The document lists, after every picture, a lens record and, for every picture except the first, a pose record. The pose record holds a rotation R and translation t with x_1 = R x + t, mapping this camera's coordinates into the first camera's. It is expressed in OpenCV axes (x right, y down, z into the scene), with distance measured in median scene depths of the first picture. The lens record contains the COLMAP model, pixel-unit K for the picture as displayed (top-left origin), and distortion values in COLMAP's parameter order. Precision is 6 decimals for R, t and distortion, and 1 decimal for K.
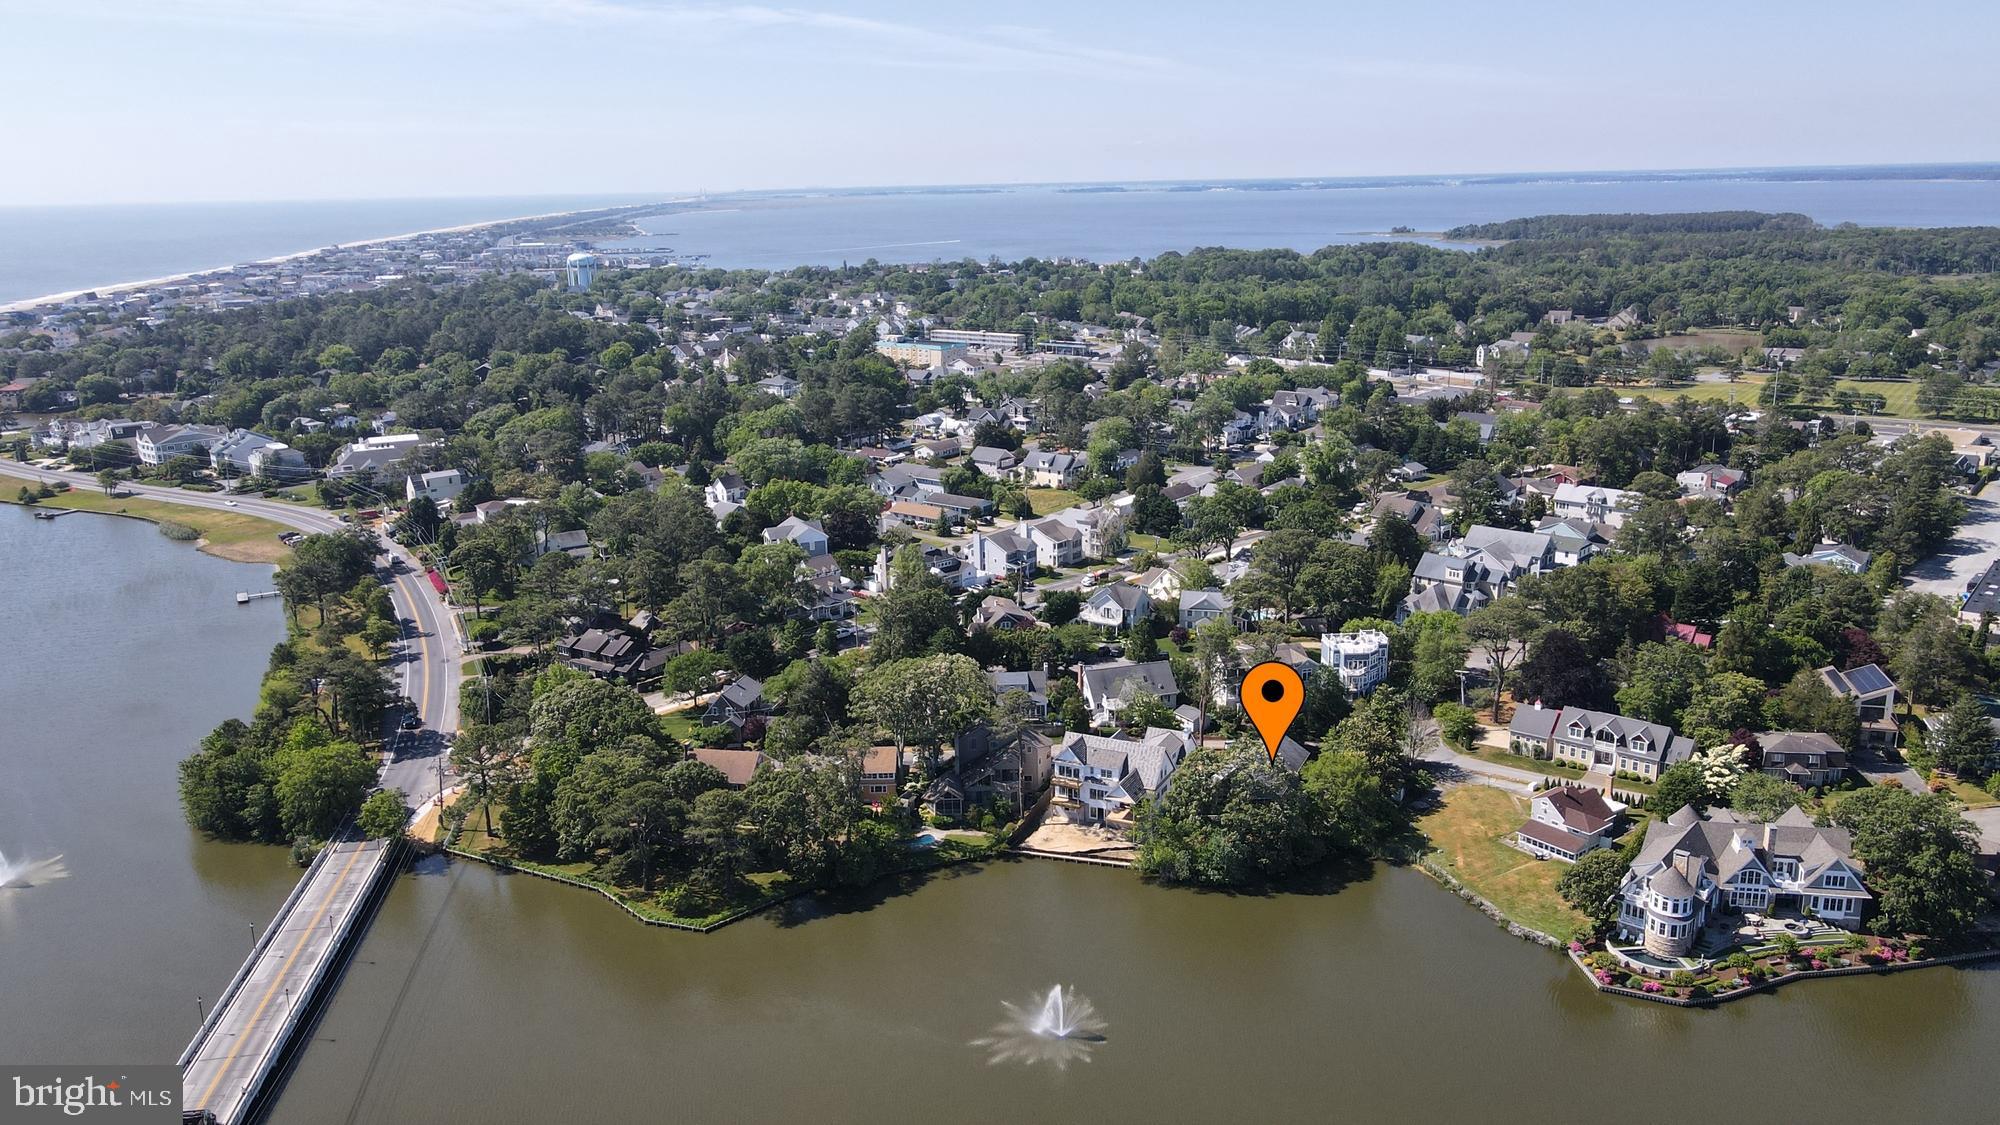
lens RADIAL K [[1473.7, 0, 999.4], [0, 1473.7, 558.3], [0, 0, 1]] dist [0.001480, 0.024995]
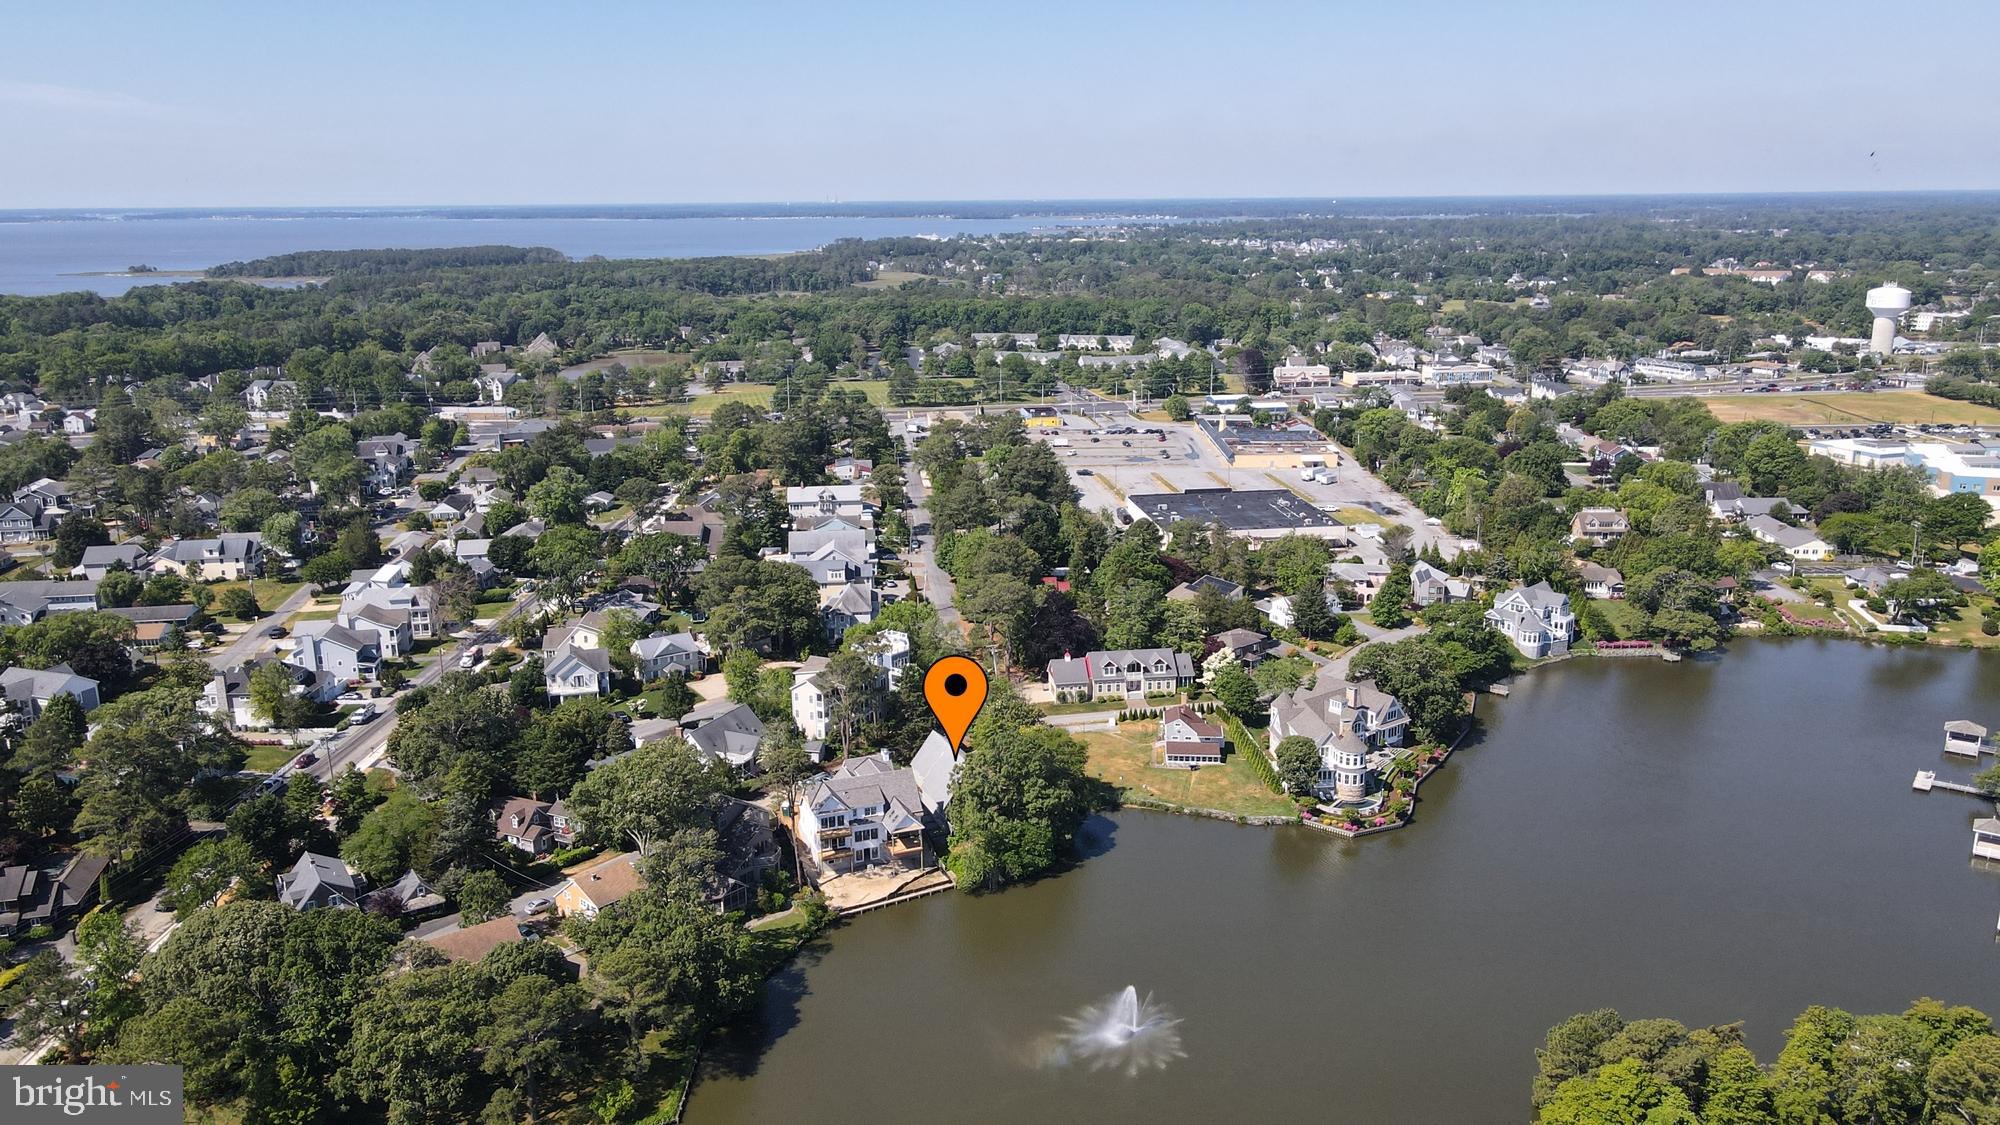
lens RADIAL K [[1473.7, 0, 1005.5], [0, 1473.7, 573.0], [0, 0, 1]] dist [0.001480, 0.024995]
pose [[0.675170, -0.171213, 0.717518, -0.407790], [0.181364, 0.981363, 0.063511, -0.039983], [-0.715020, 0.087251, 0.693638, 0.192532]]
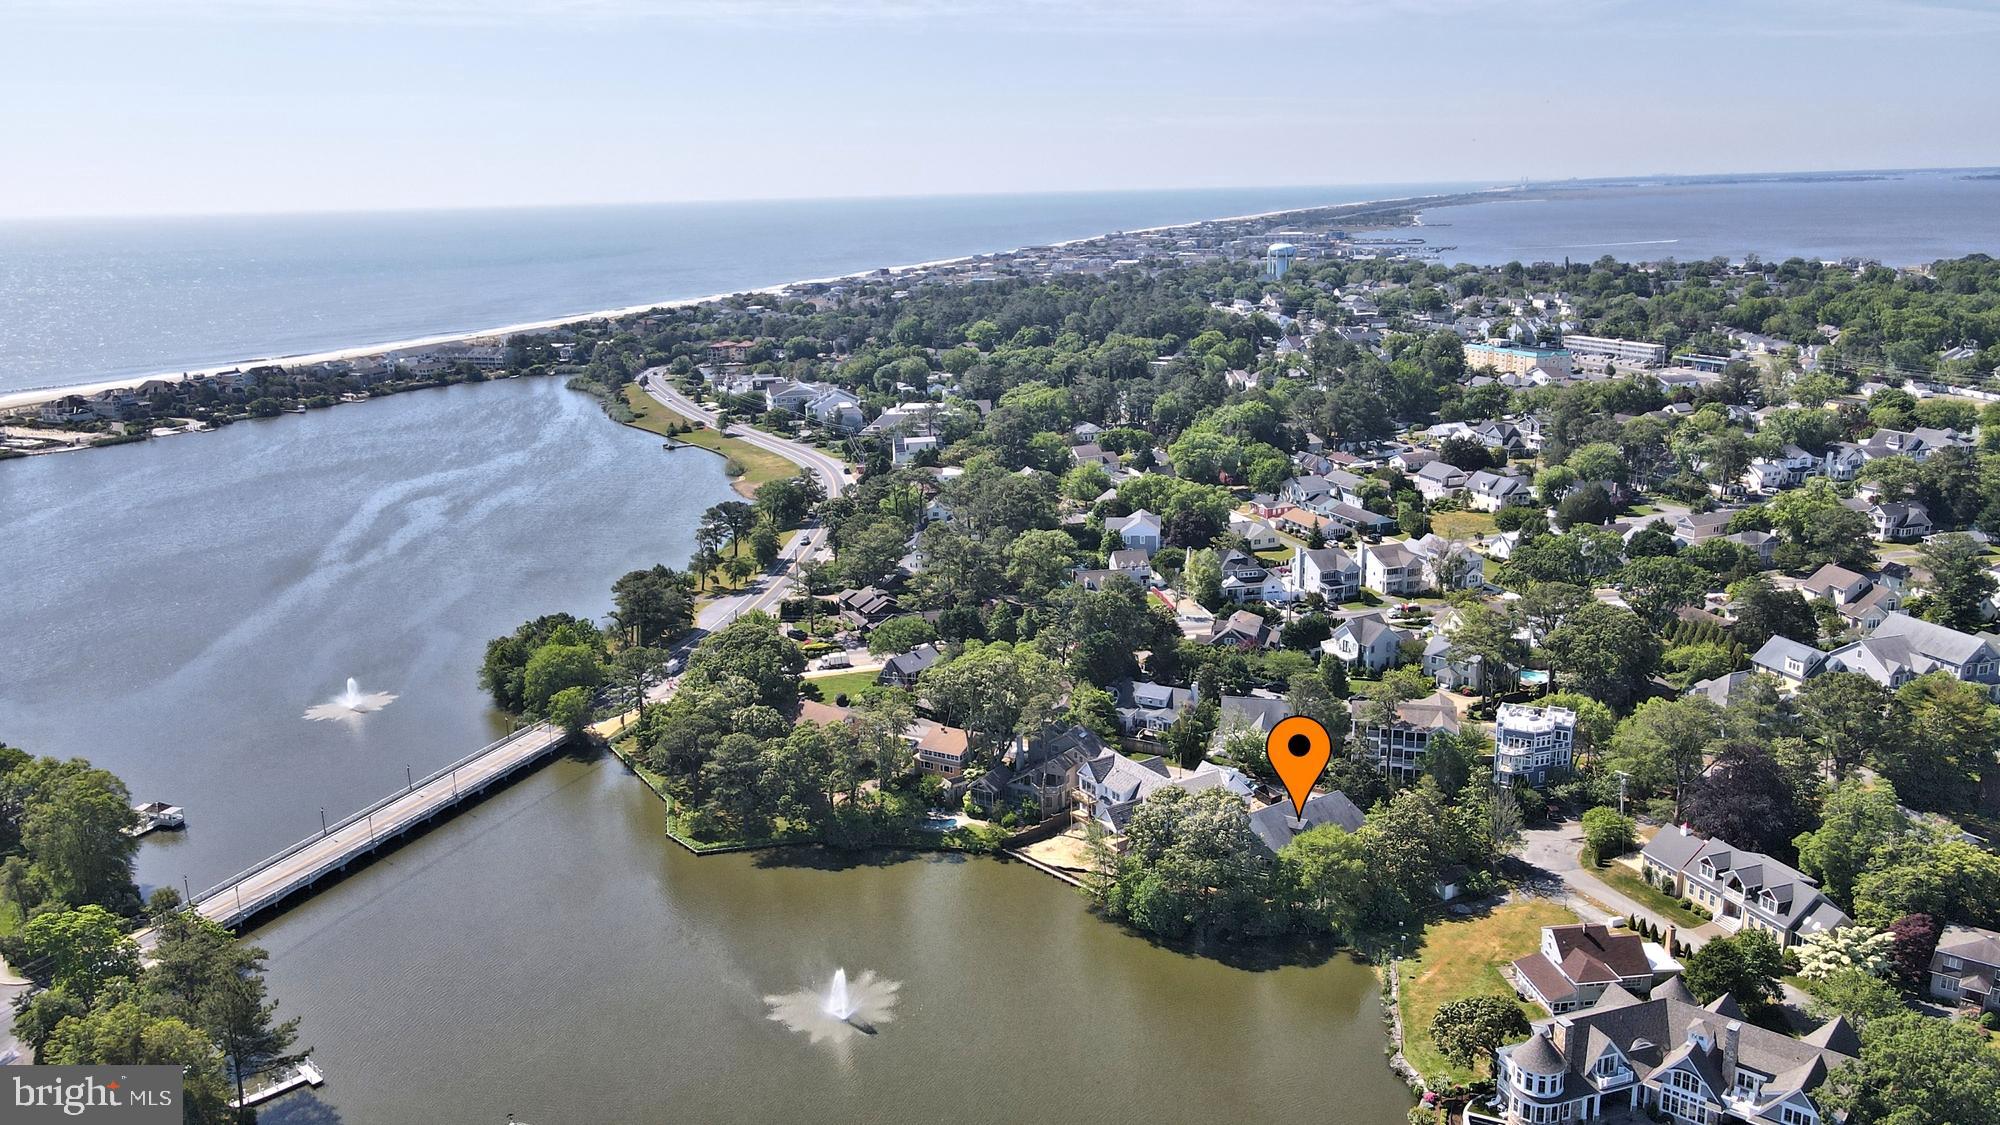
lens RADIAL K [[1473.7, 0, 1003.9], [0, 1473.7, 561.1], [0, 0, 1]] dist [0.001480, 0.024995]
pose [[0.863356, 0.126479, -0.488488, 0.353705], [-0.122168, 0.991669, 0.040842, -0.029027], [0.489584, 0.024416, 0.871614, 0.088327]]
